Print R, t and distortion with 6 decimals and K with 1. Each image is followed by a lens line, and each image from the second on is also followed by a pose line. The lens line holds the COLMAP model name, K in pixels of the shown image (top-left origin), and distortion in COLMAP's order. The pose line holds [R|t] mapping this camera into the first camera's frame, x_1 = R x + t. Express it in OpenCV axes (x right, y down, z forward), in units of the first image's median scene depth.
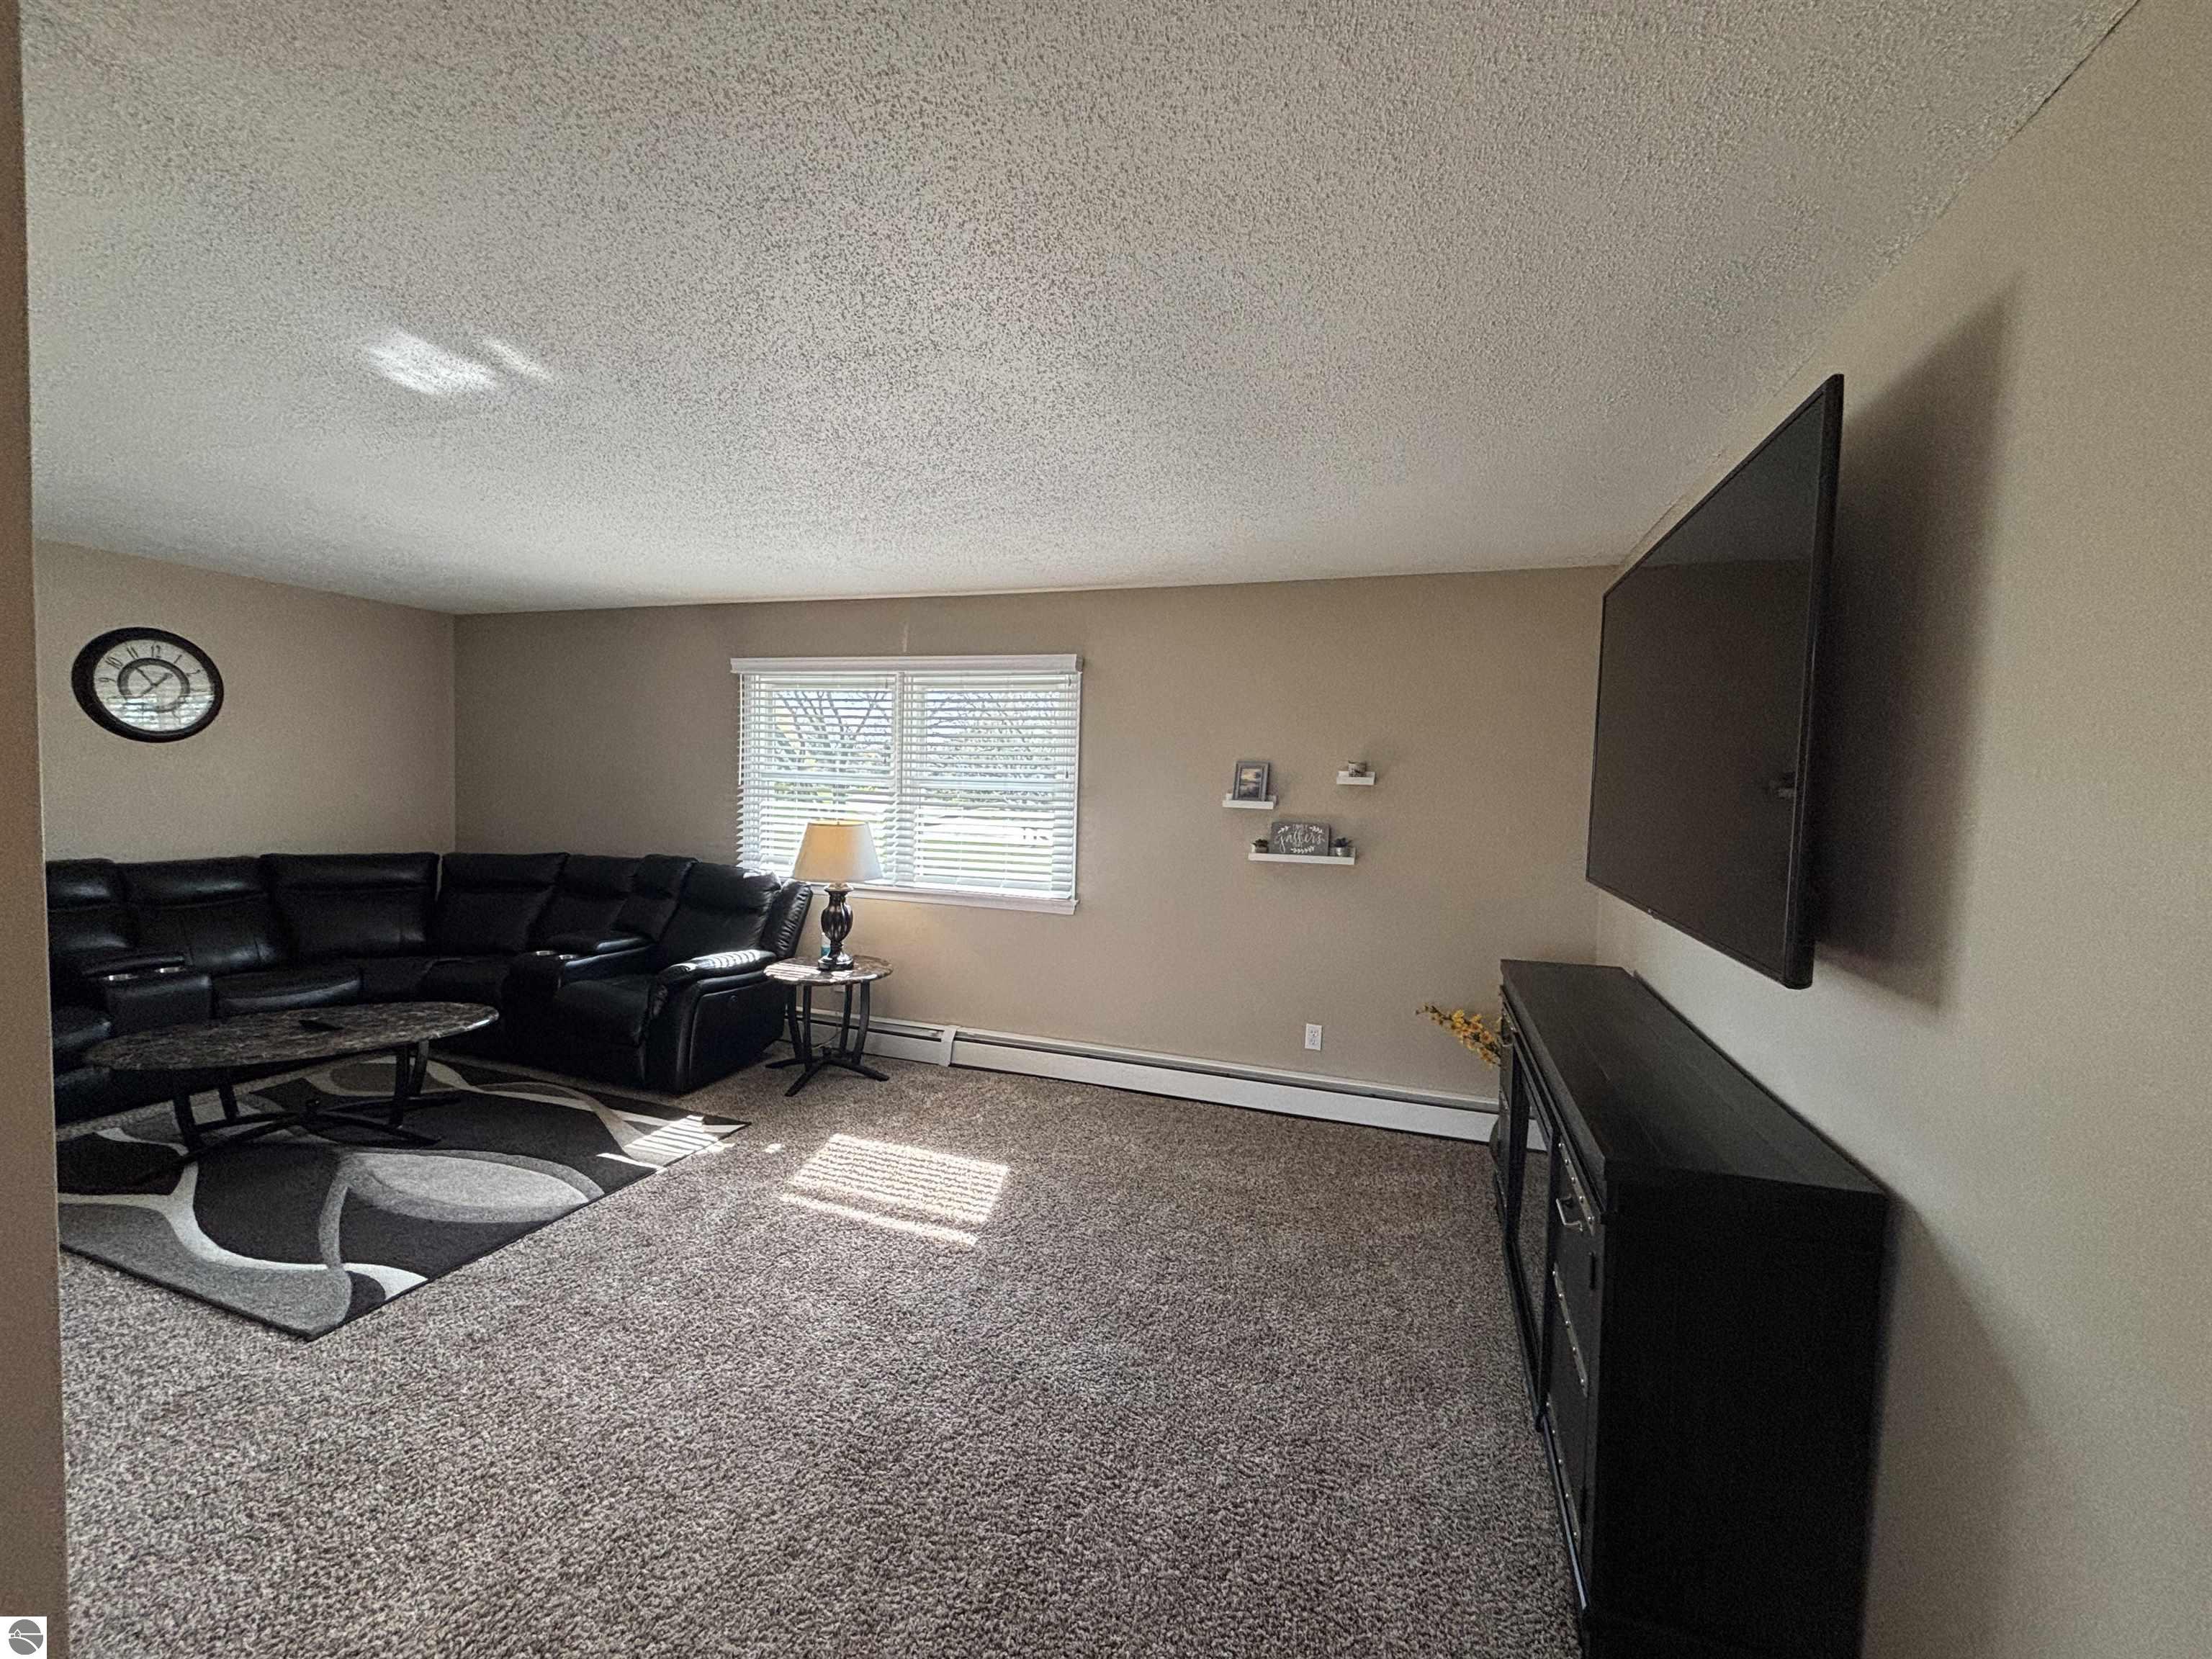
lens RADIAL K [[894.8, 0, 1107.4], [0, 894.8, 816.7], [0, 0, 1]] dist [0.000938, -0.000933]
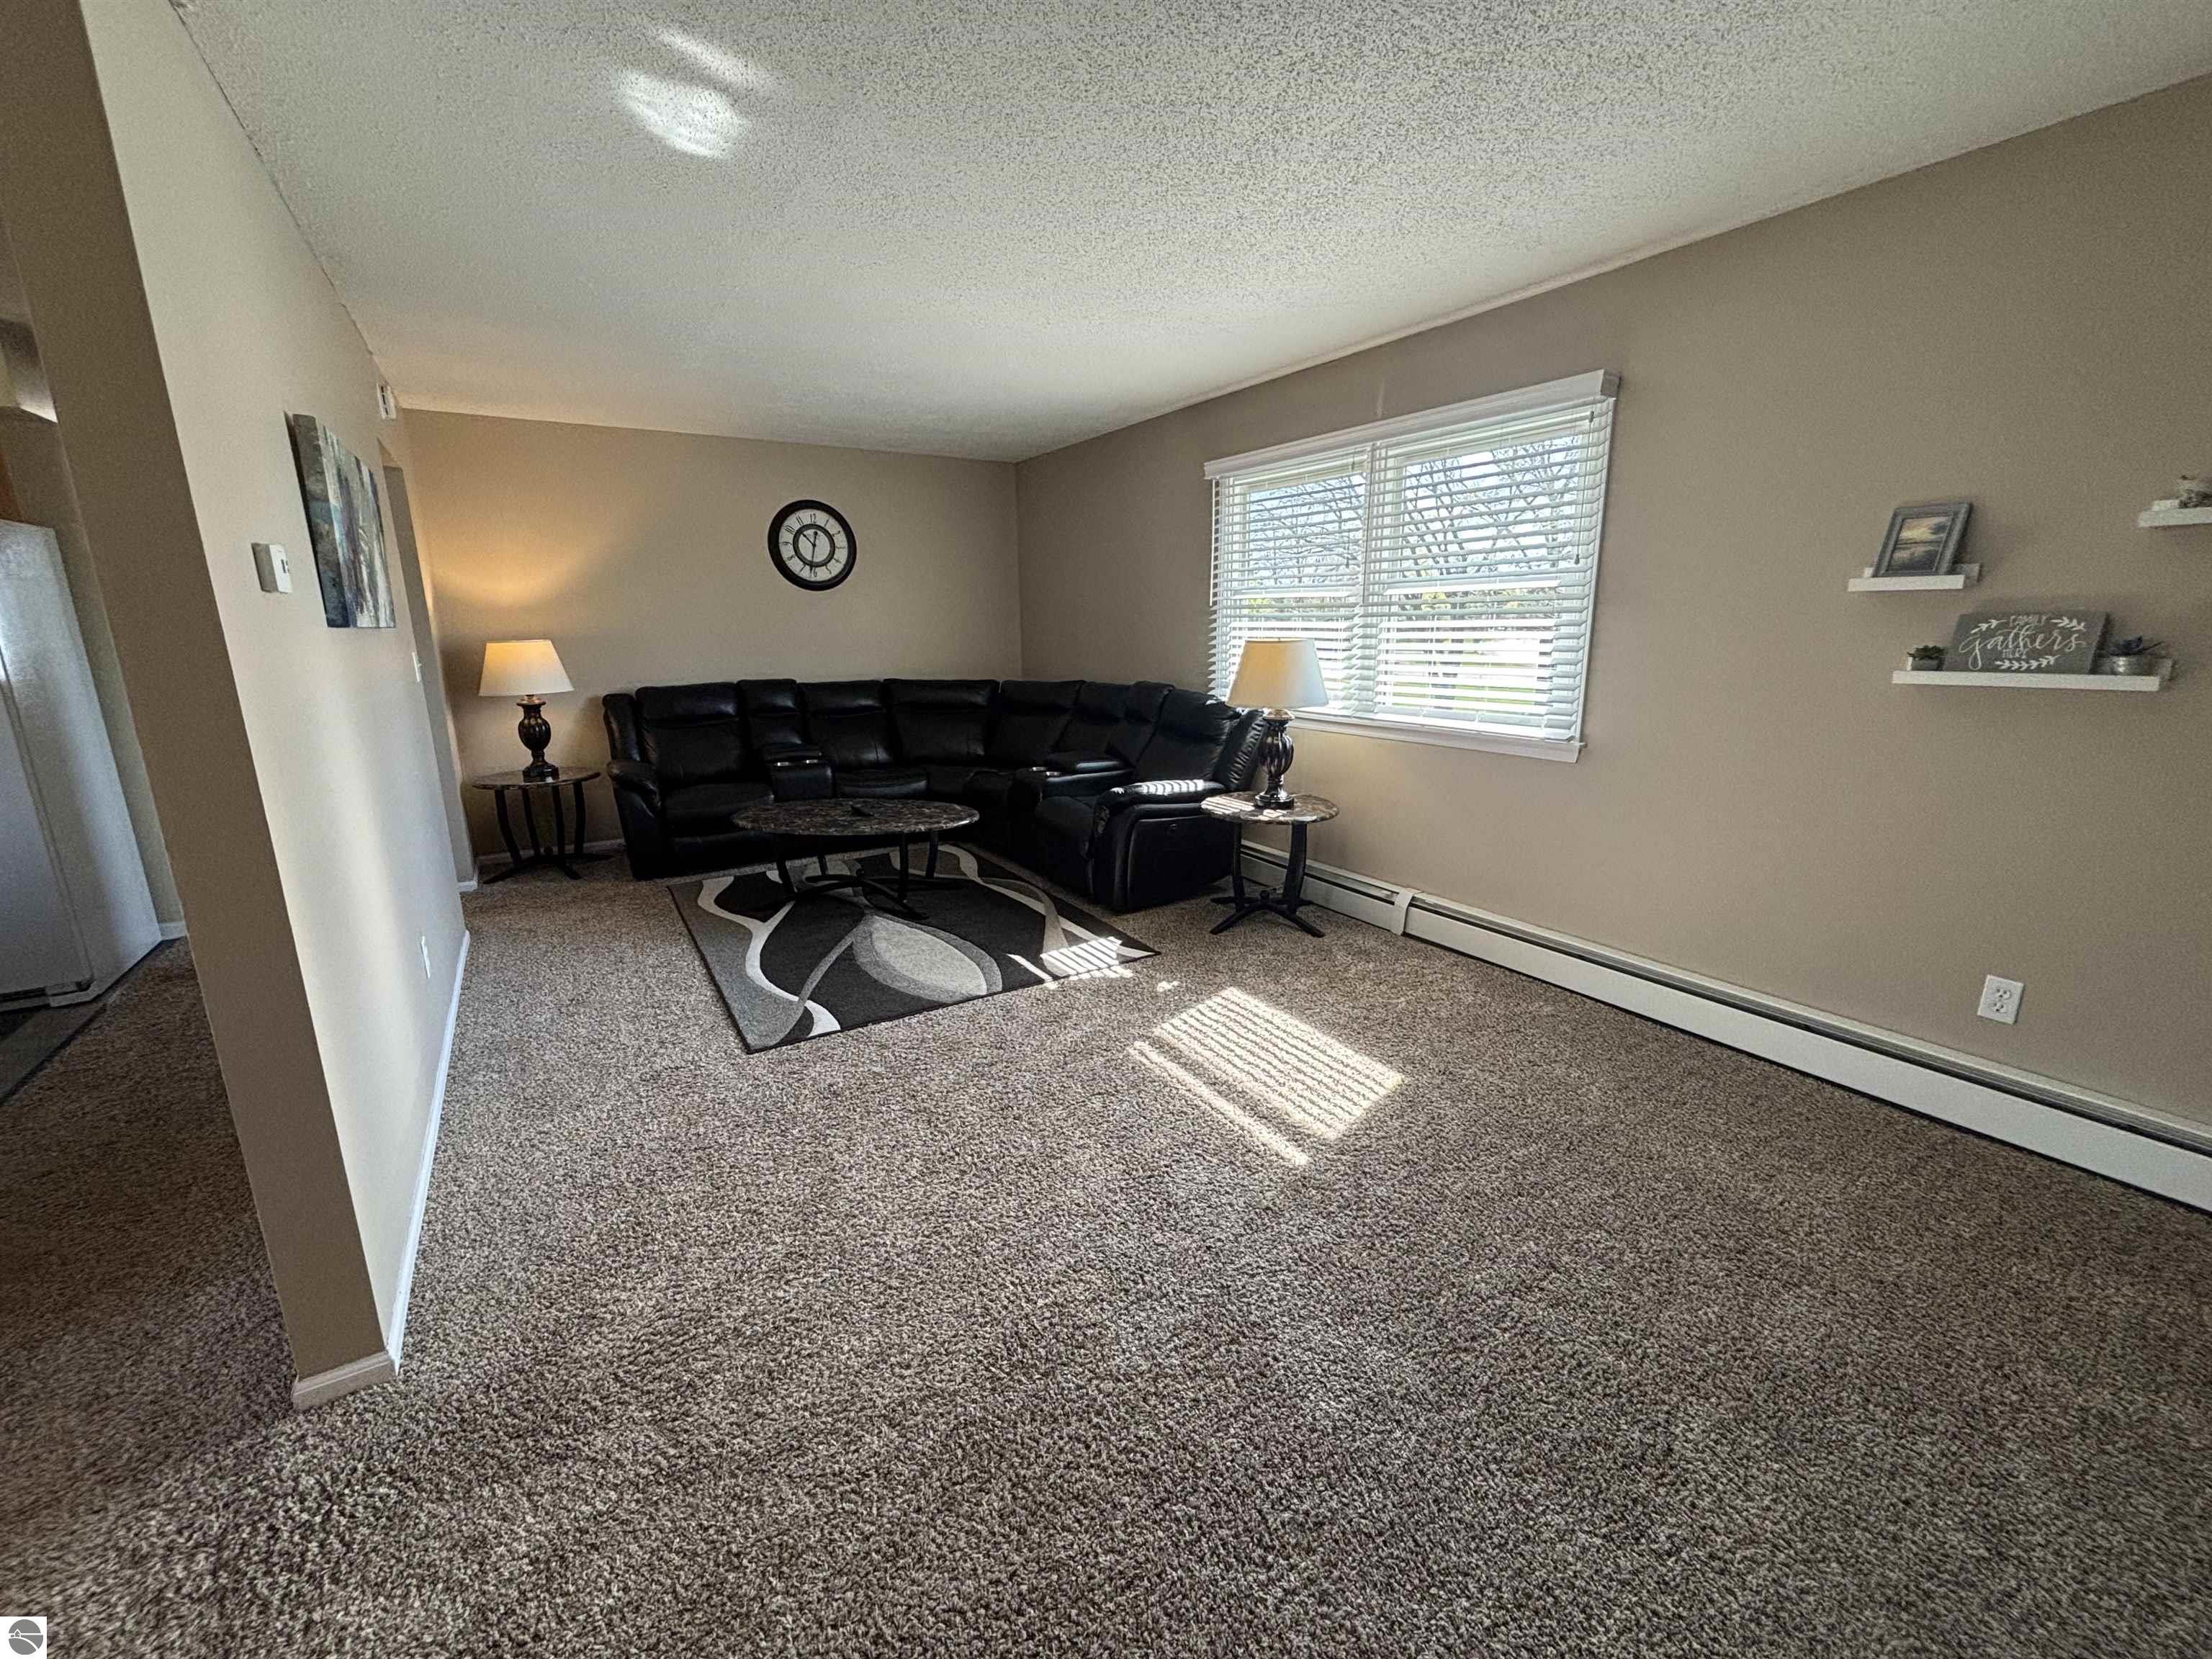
lens RADIAL K [[894.8, 0, 1114.5], [0, 894.8, 828.3], [0, 0, 1]] dist [0.000938, -0.000933]
pose [[0.779117, 0.104054, -0.618183, 0.133248], [0.007623, 0.984482, 0.175318, 0.035766], [0.626833, -0.141306, 0.766233, 0.228346]]
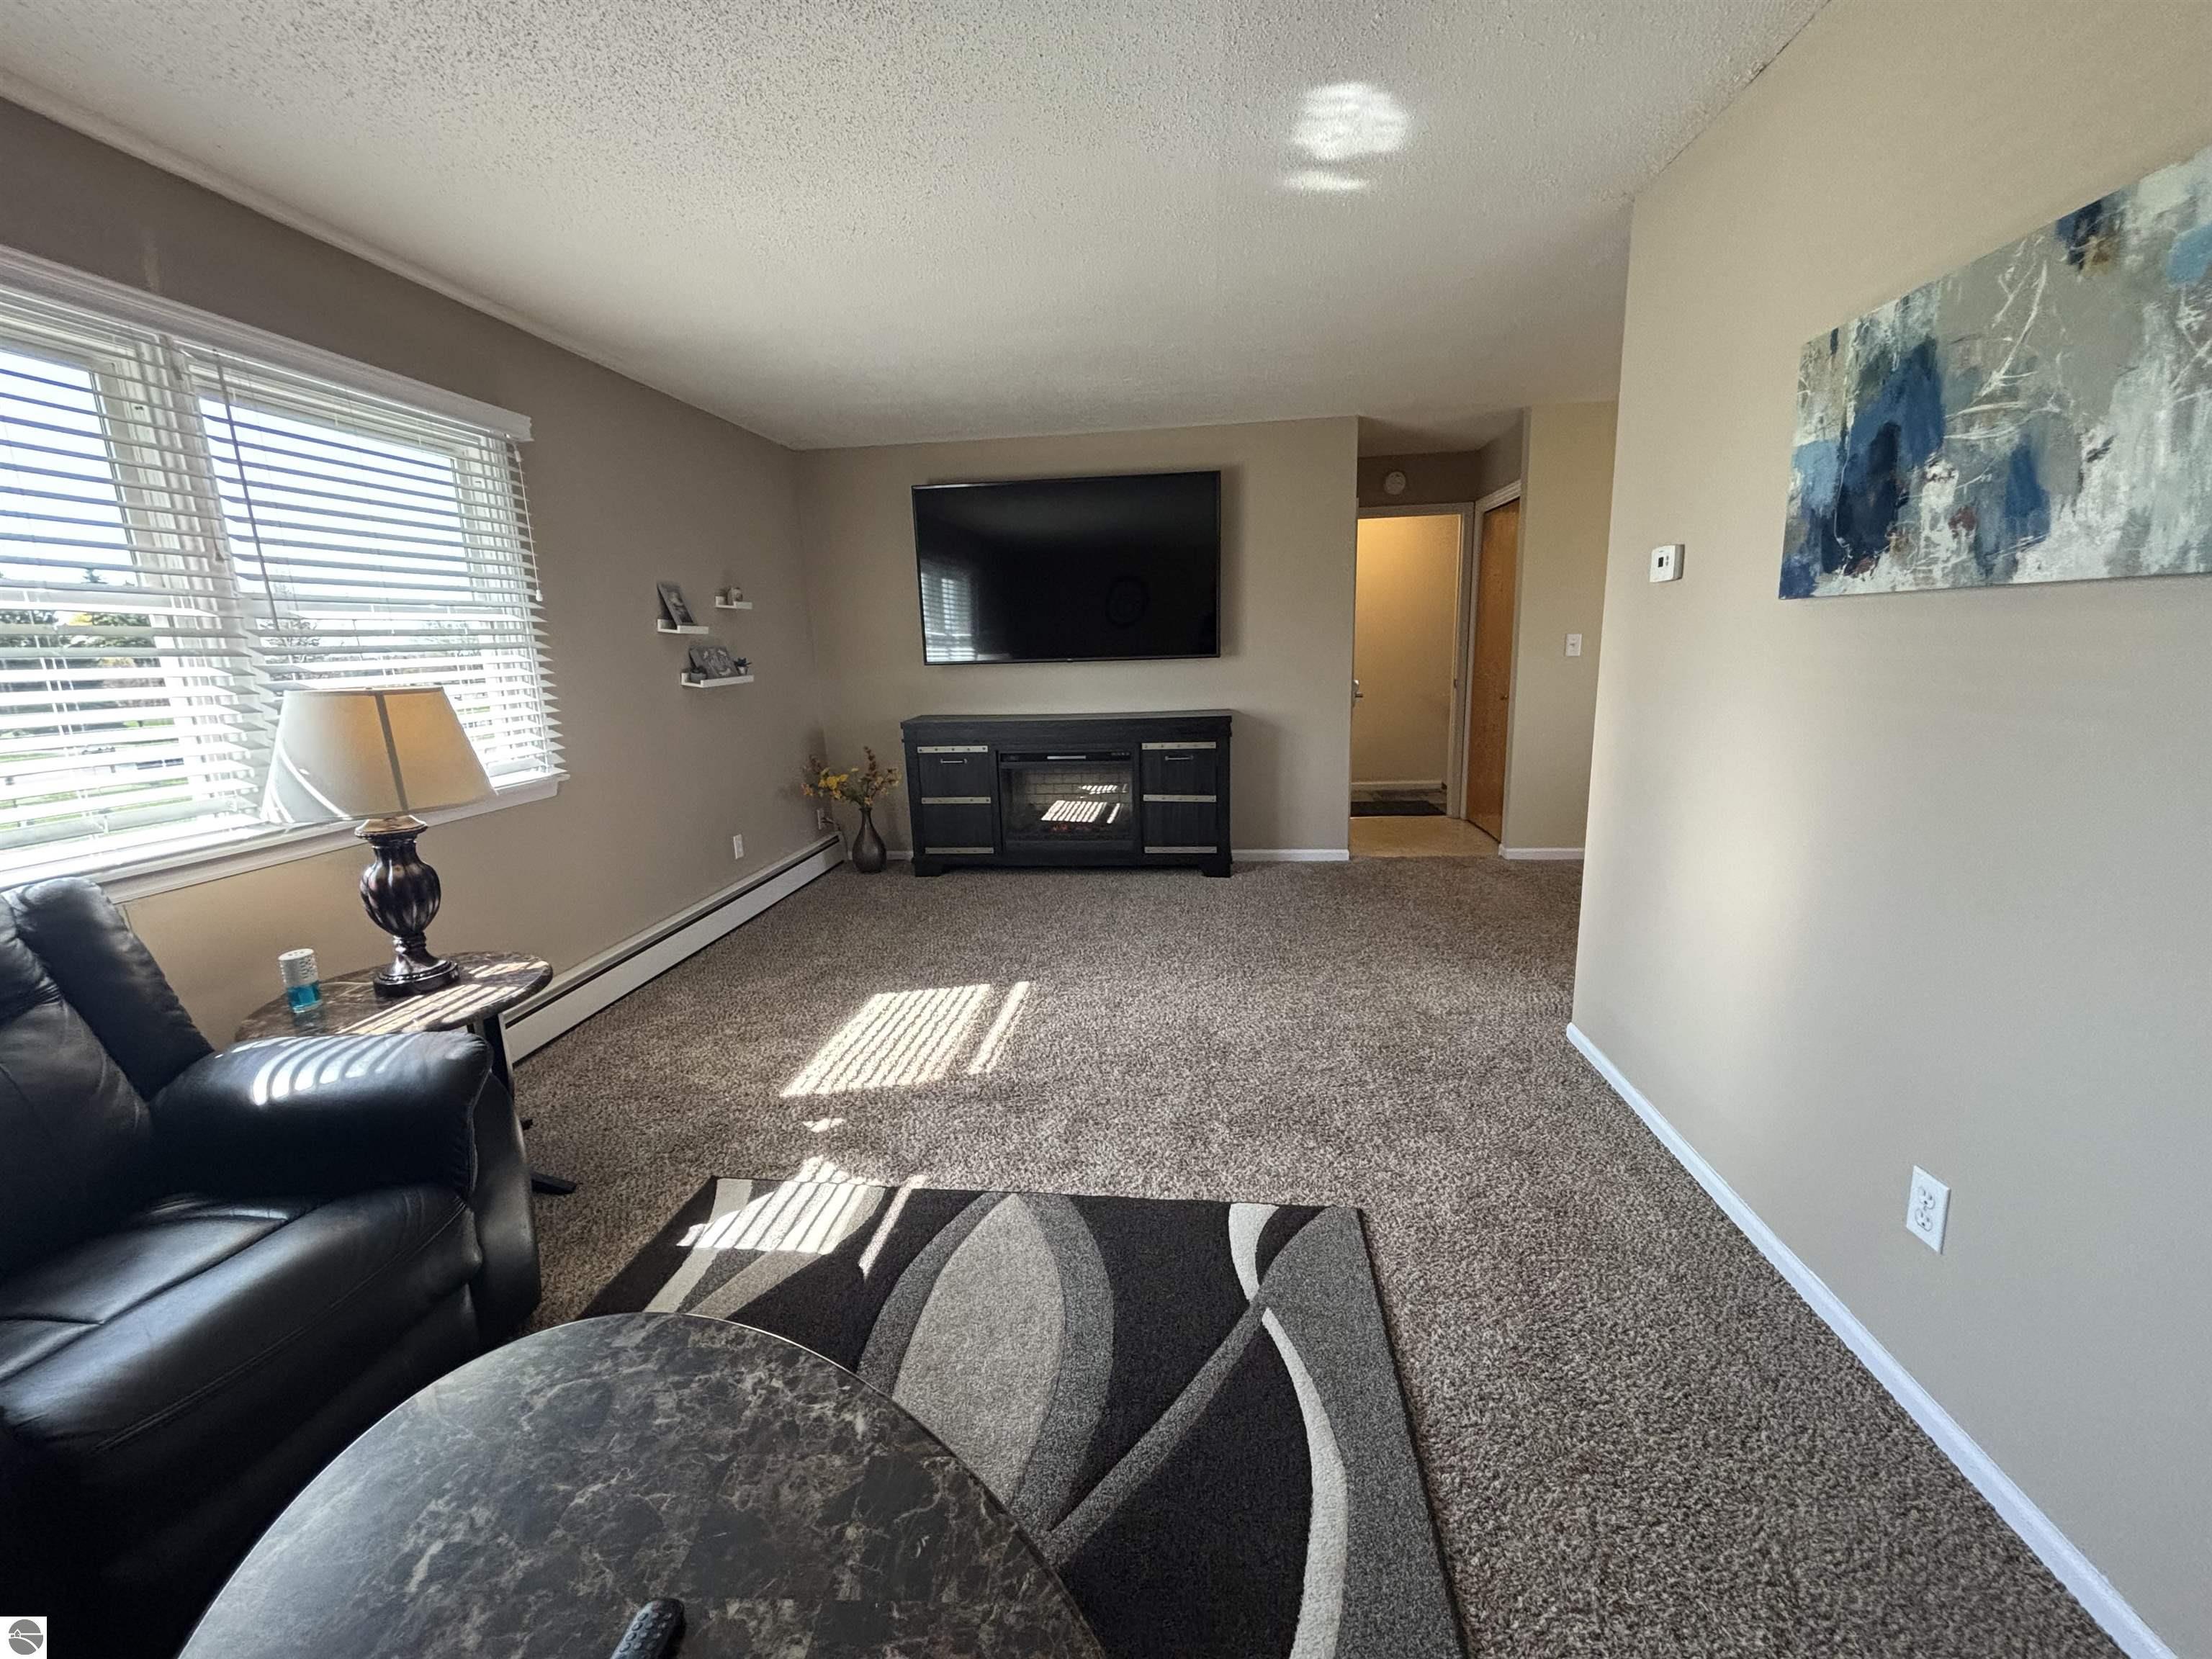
lens RADIAL K [[894.8, 0, 1099.7], [0, 894.8, 821.5], [0, 0, 1]] dist [0.000938, -0.000933]
pose [[-0.211601, -0.216765, 0.953015, -0.893948], [0.060654, 0.970303, 0.234164, -0.012056], [-0.975472, 0.107353, -0.192170, 0.769991]]
